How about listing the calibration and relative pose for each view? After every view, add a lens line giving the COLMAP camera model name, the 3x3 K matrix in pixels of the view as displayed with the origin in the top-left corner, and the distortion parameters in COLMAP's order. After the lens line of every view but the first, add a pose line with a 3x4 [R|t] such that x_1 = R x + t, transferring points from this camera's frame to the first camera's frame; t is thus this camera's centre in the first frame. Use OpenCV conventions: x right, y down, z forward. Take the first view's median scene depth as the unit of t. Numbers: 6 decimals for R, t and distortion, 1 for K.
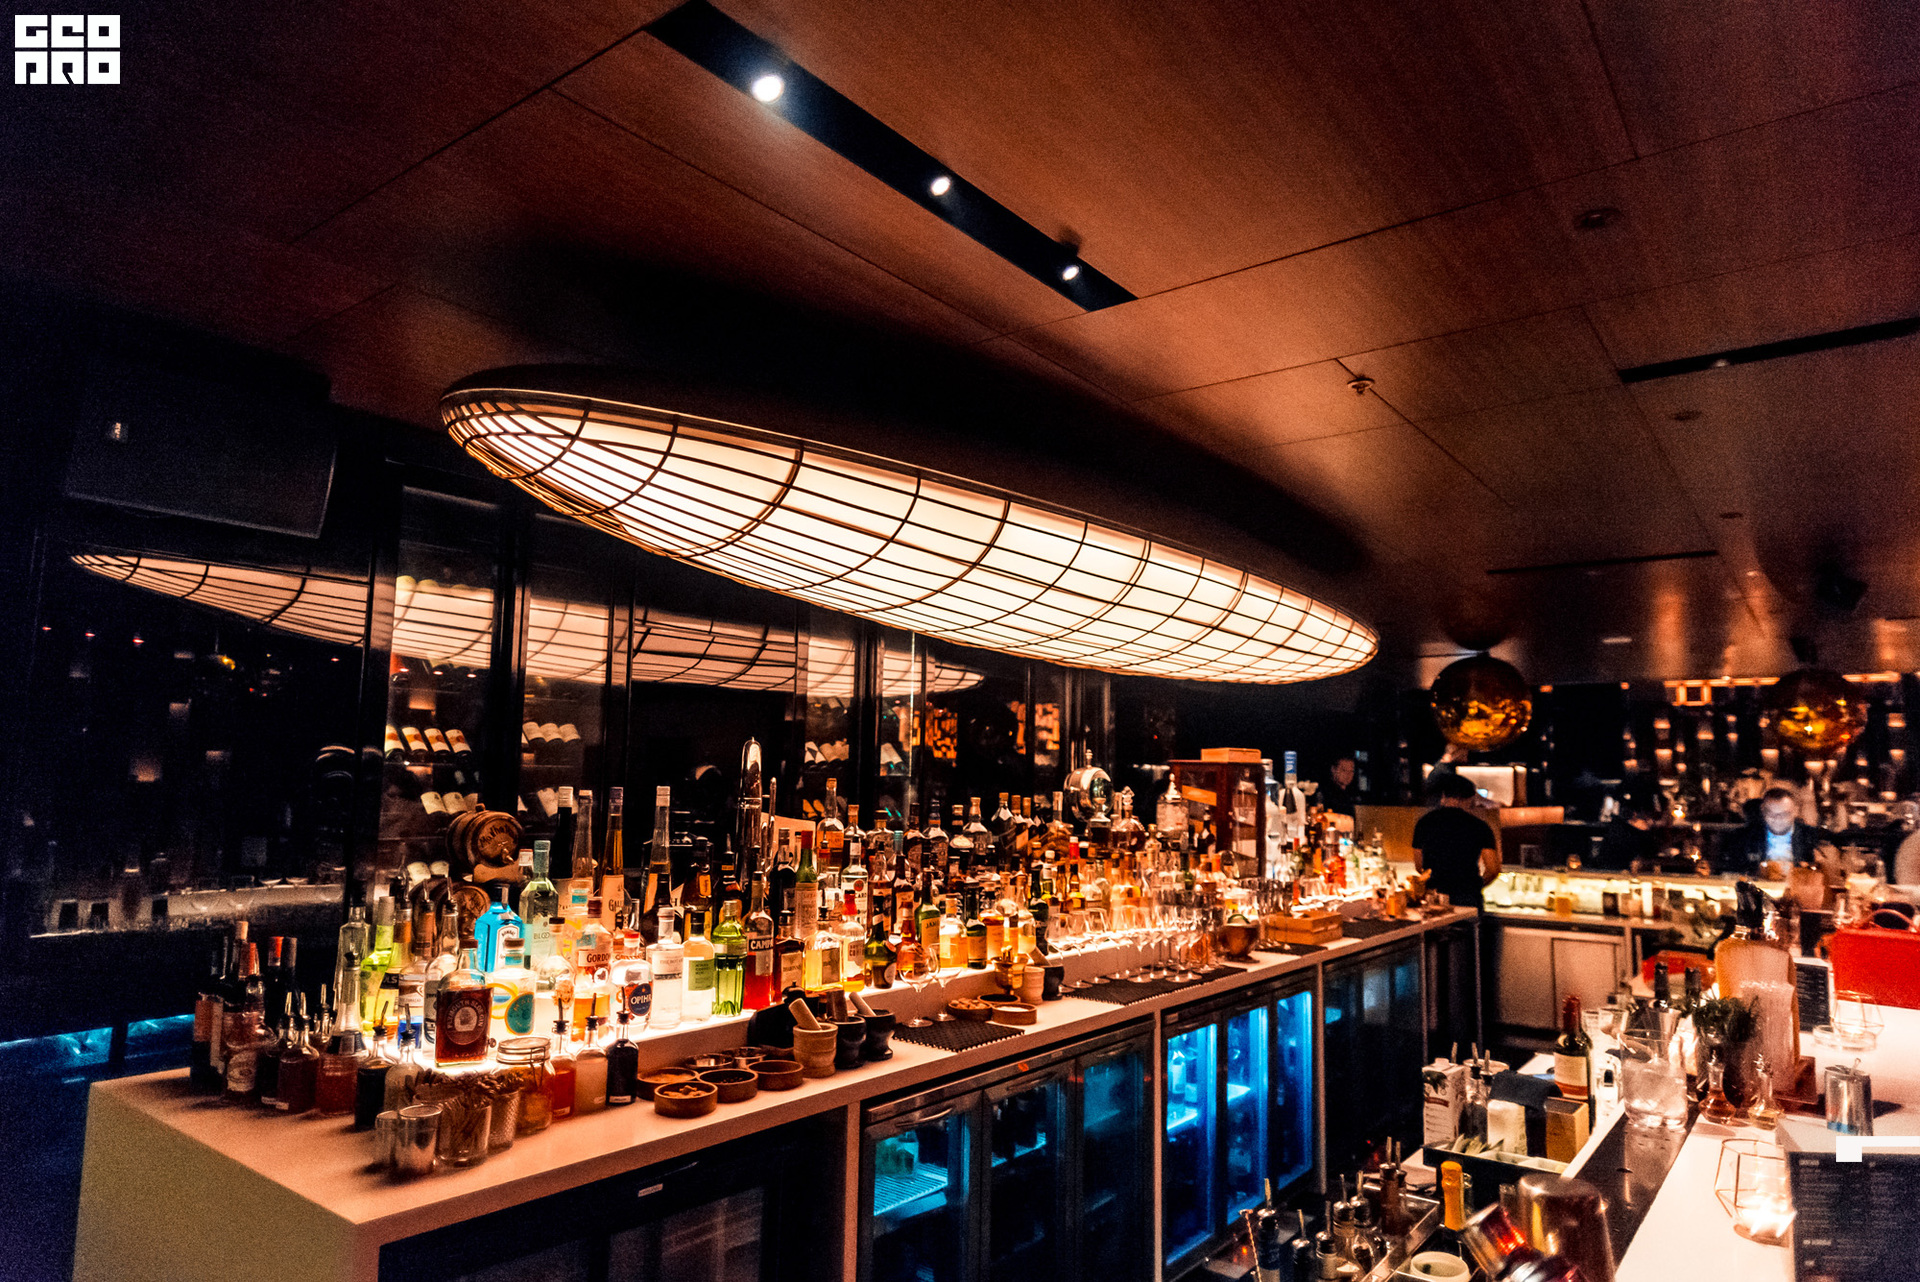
lens RADIAL K [[1169.4, 0, 948.8], [0, 1169.4, 616.5], [0, 0, 1]] dist [-0.000206, -0.001240]
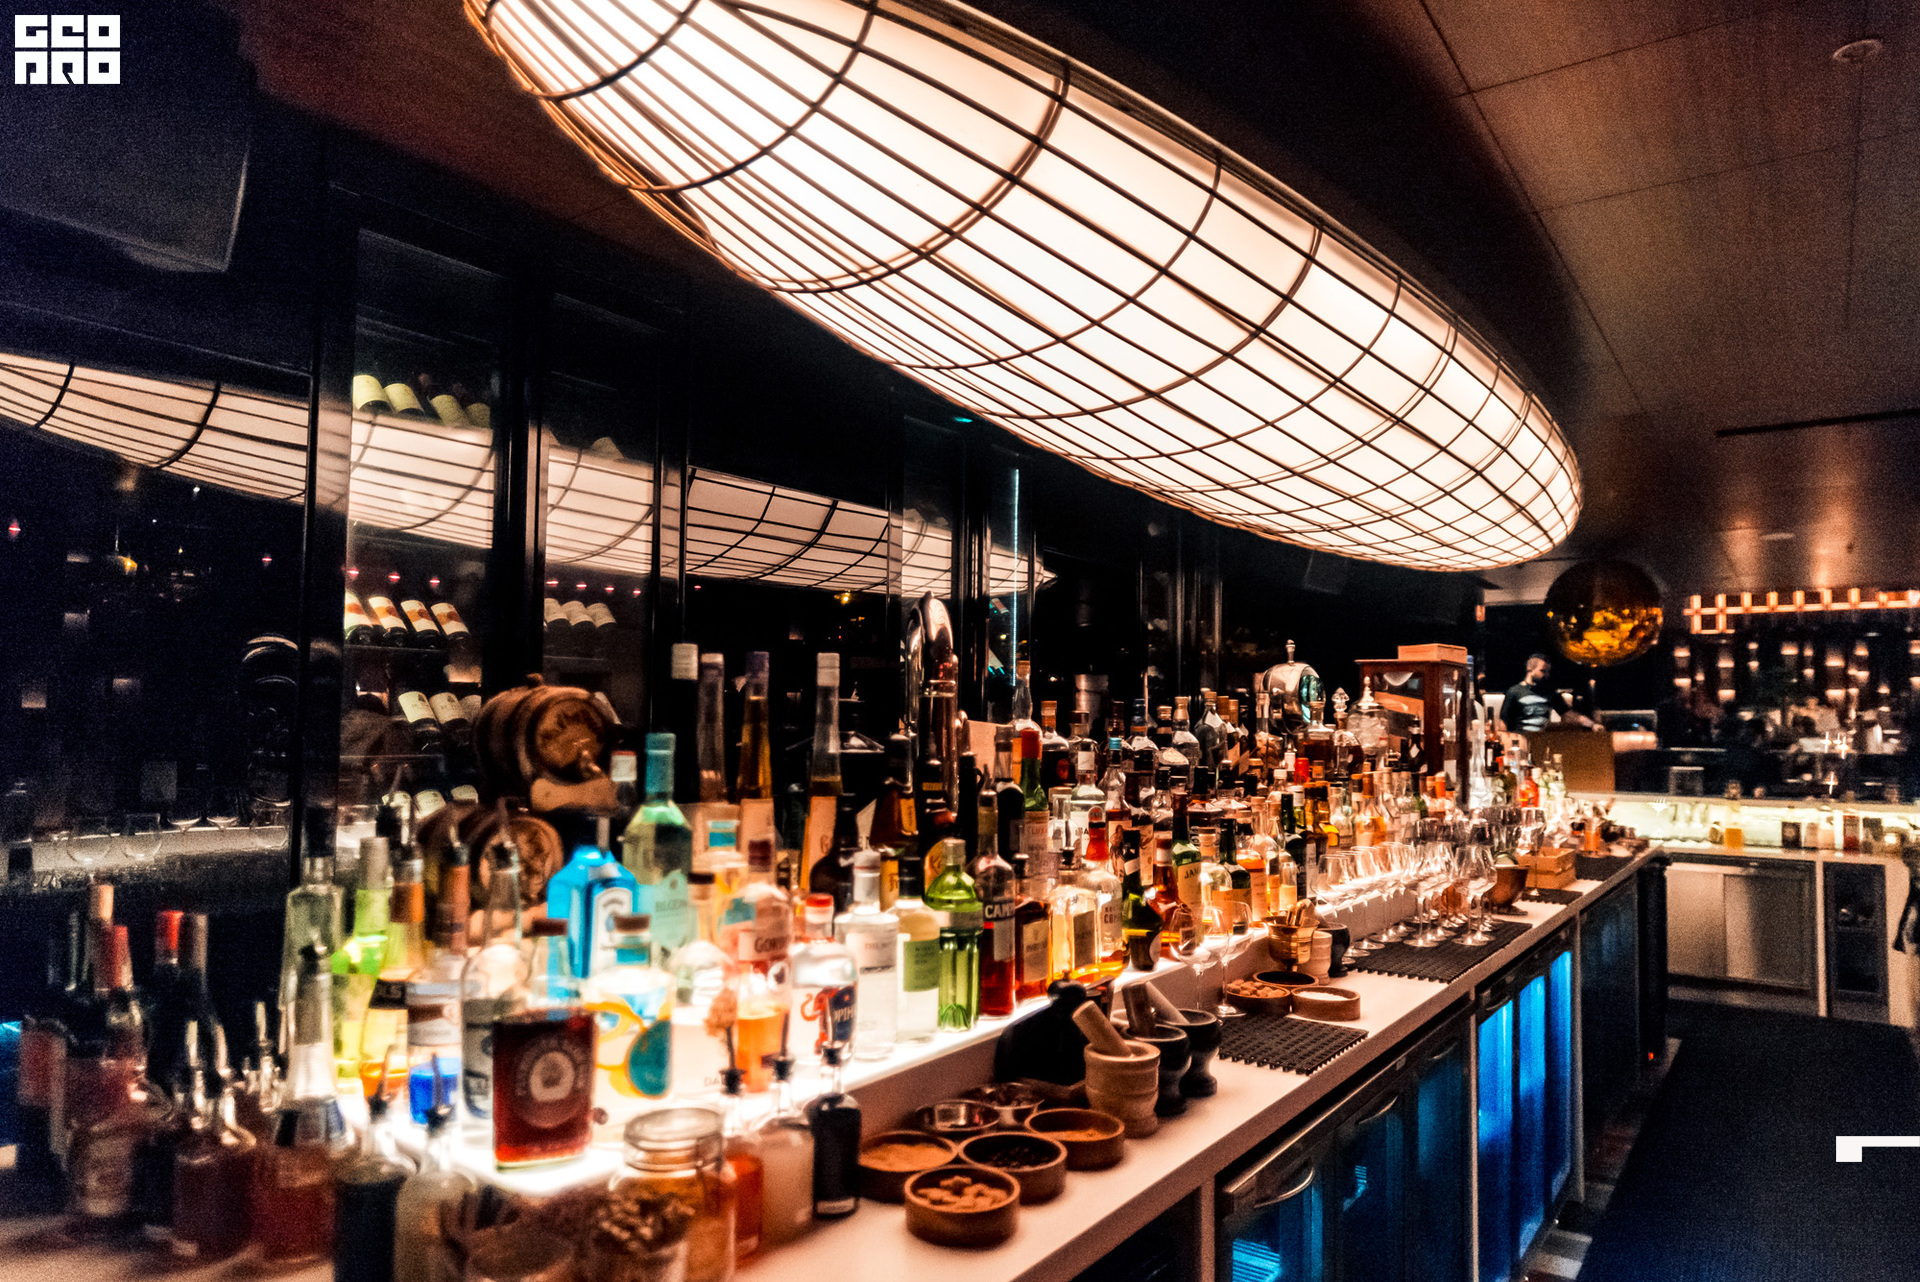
lens RADIAL K [[1201.3, 0, 968.9], [0, 1201.3, 631.8], [0, 0, 1]] dist [-0.002351, -0.003459]
pose [[0.999009, -0.003150, 0.044400, -0.203647], [0.000227, 0.997840, 0.065694, 0.095582], [-0.044511, -0.065619, 0.996852, 0.389857]]
